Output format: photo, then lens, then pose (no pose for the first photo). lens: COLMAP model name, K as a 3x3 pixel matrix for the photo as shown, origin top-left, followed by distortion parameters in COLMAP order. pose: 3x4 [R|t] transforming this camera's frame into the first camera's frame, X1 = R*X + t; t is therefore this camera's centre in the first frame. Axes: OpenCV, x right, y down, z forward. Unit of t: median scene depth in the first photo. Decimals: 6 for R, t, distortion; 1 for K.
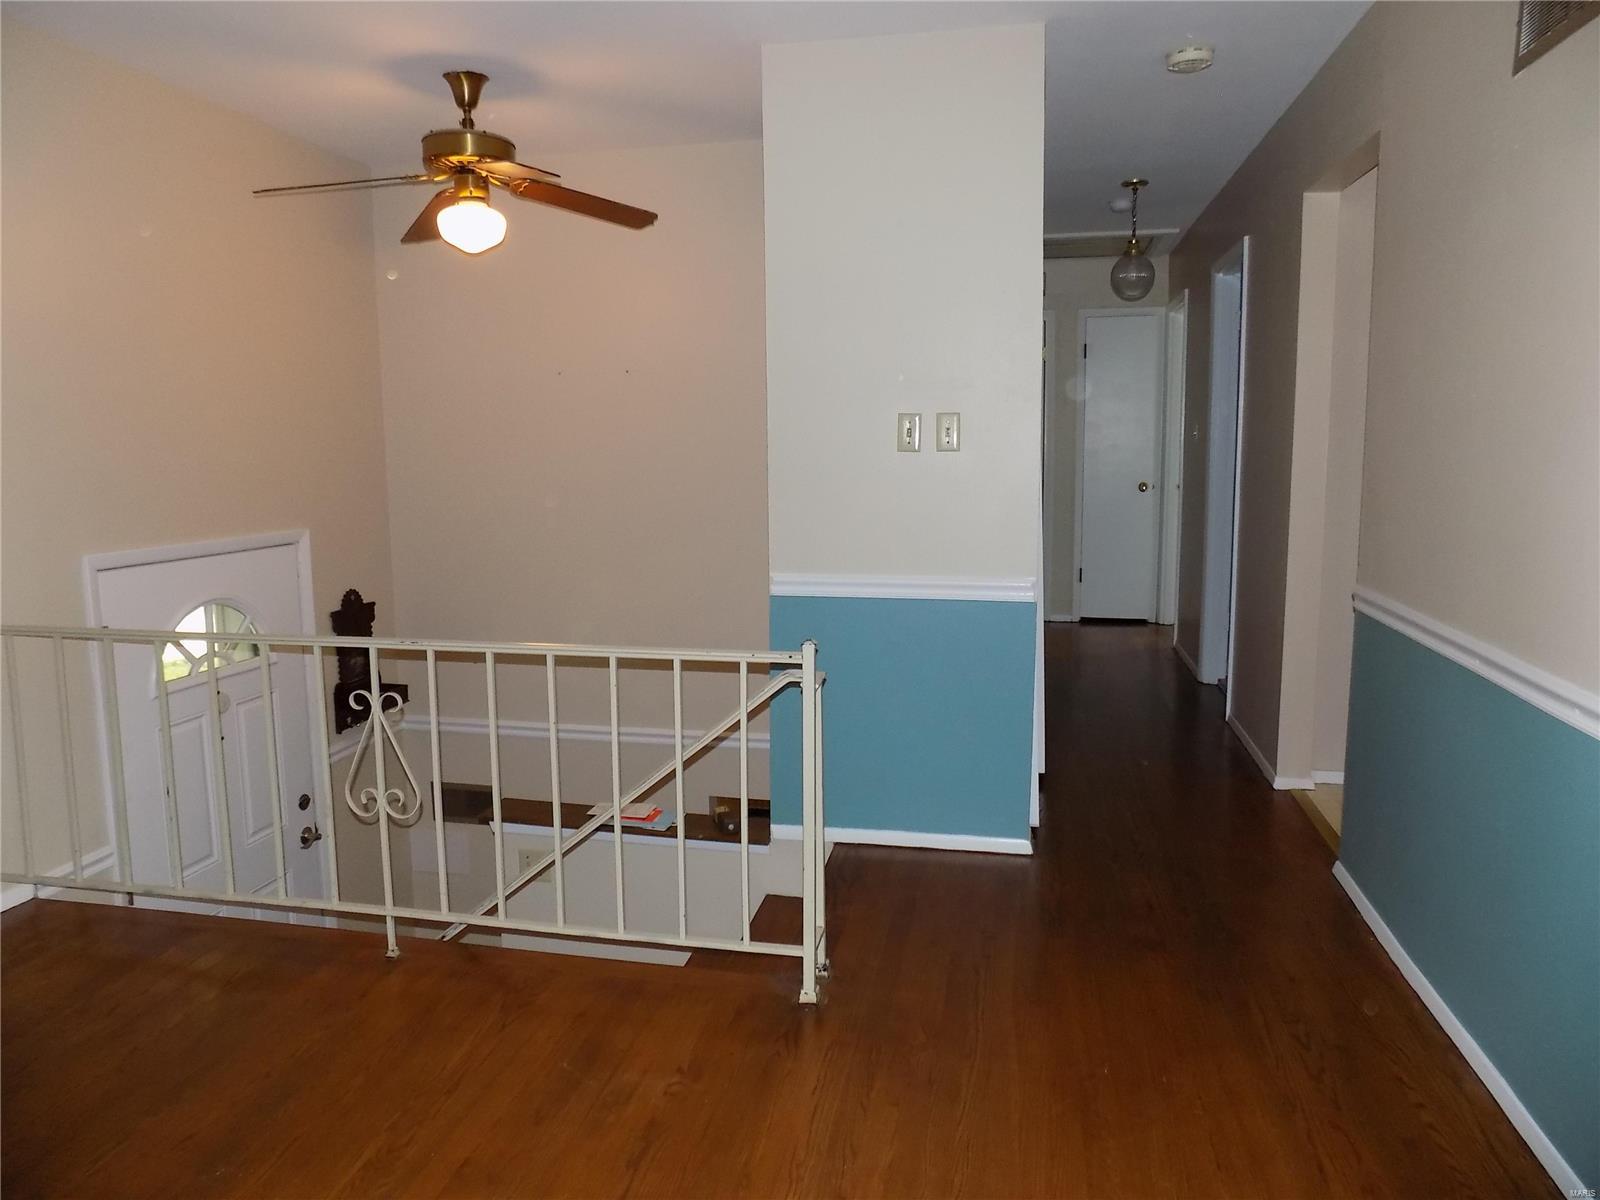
lens RADIAL K [[1071.3, 0, 800.5], [0, 1071.3, 589.4], [0, 0, 1]] dist [-0.059612, 0.047747]
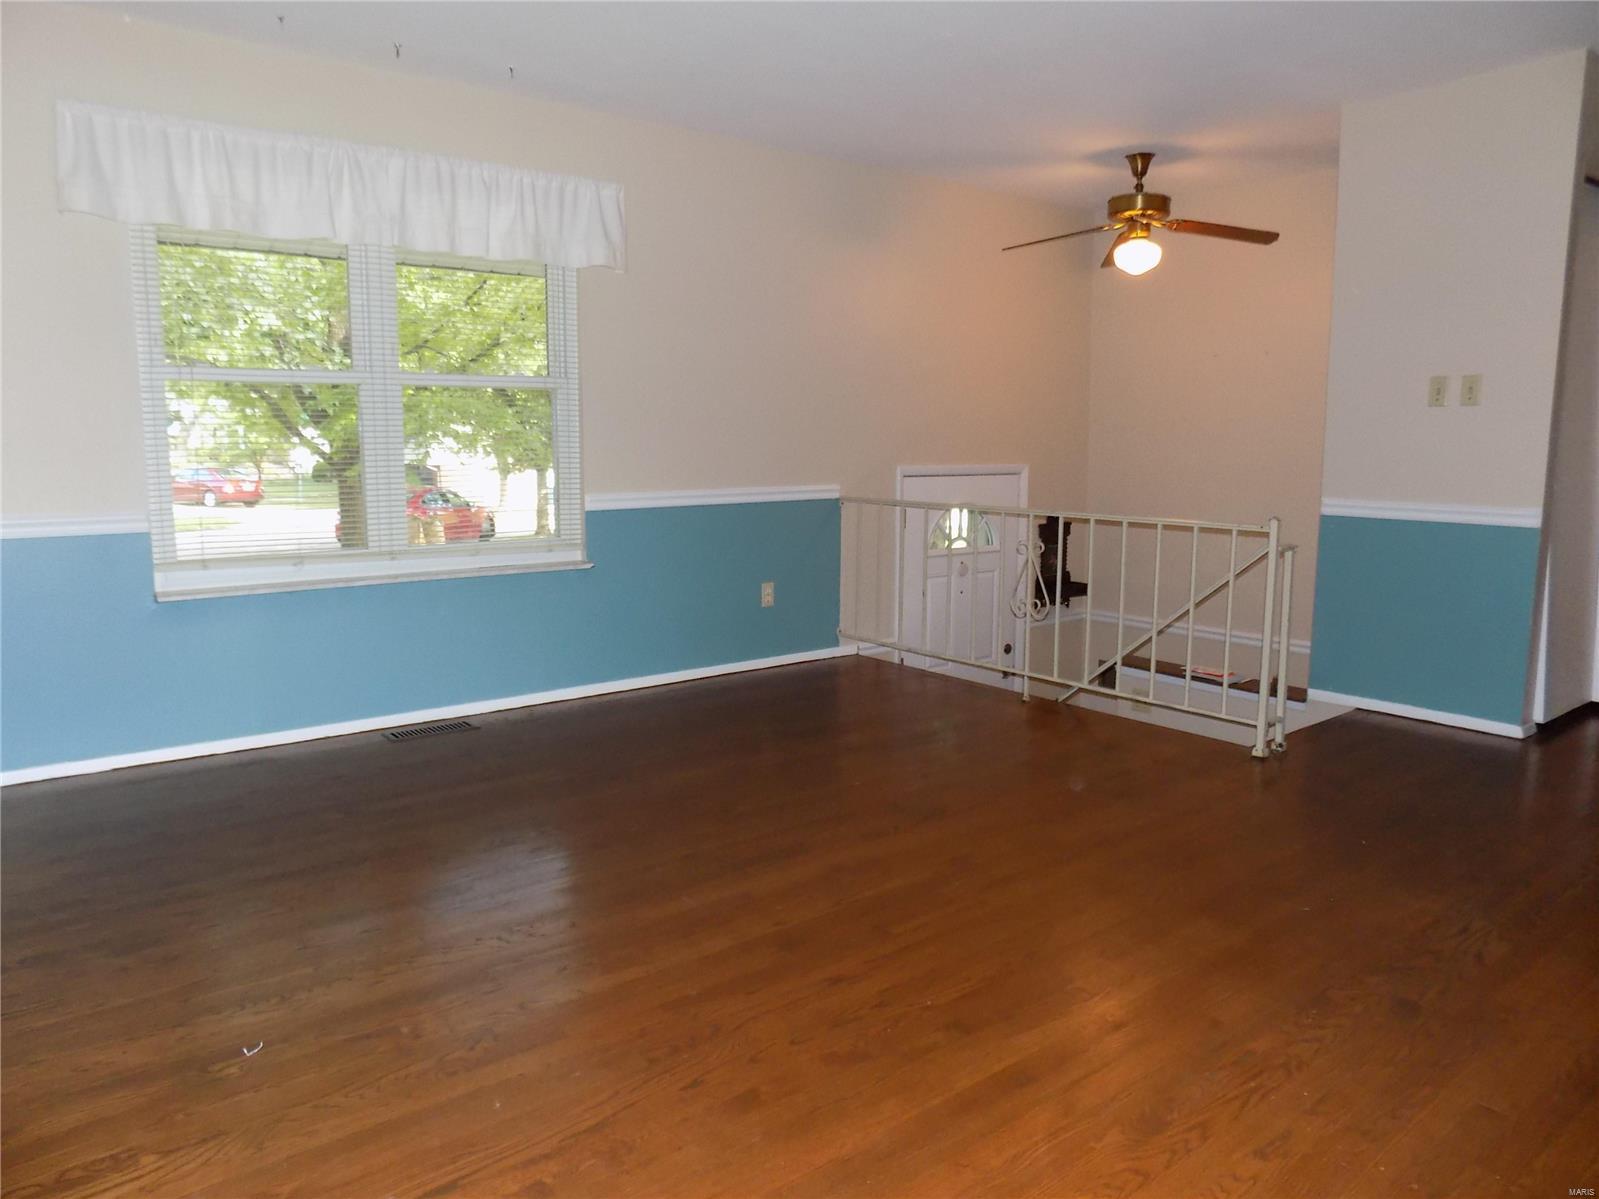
lens RADIAL K [[1070.6, 0, 801.9], [0, 1070.6, 597.4], [0, 0, 1]] dist [-0.059612, 0.047747]
pose [[0.771722, 0.101349, -0.627833, 0.310341], [-0.085027, 0.994800, 0.056073, 0.088464], [0.630250, 0.010110, 0.776326, -0.444393]]
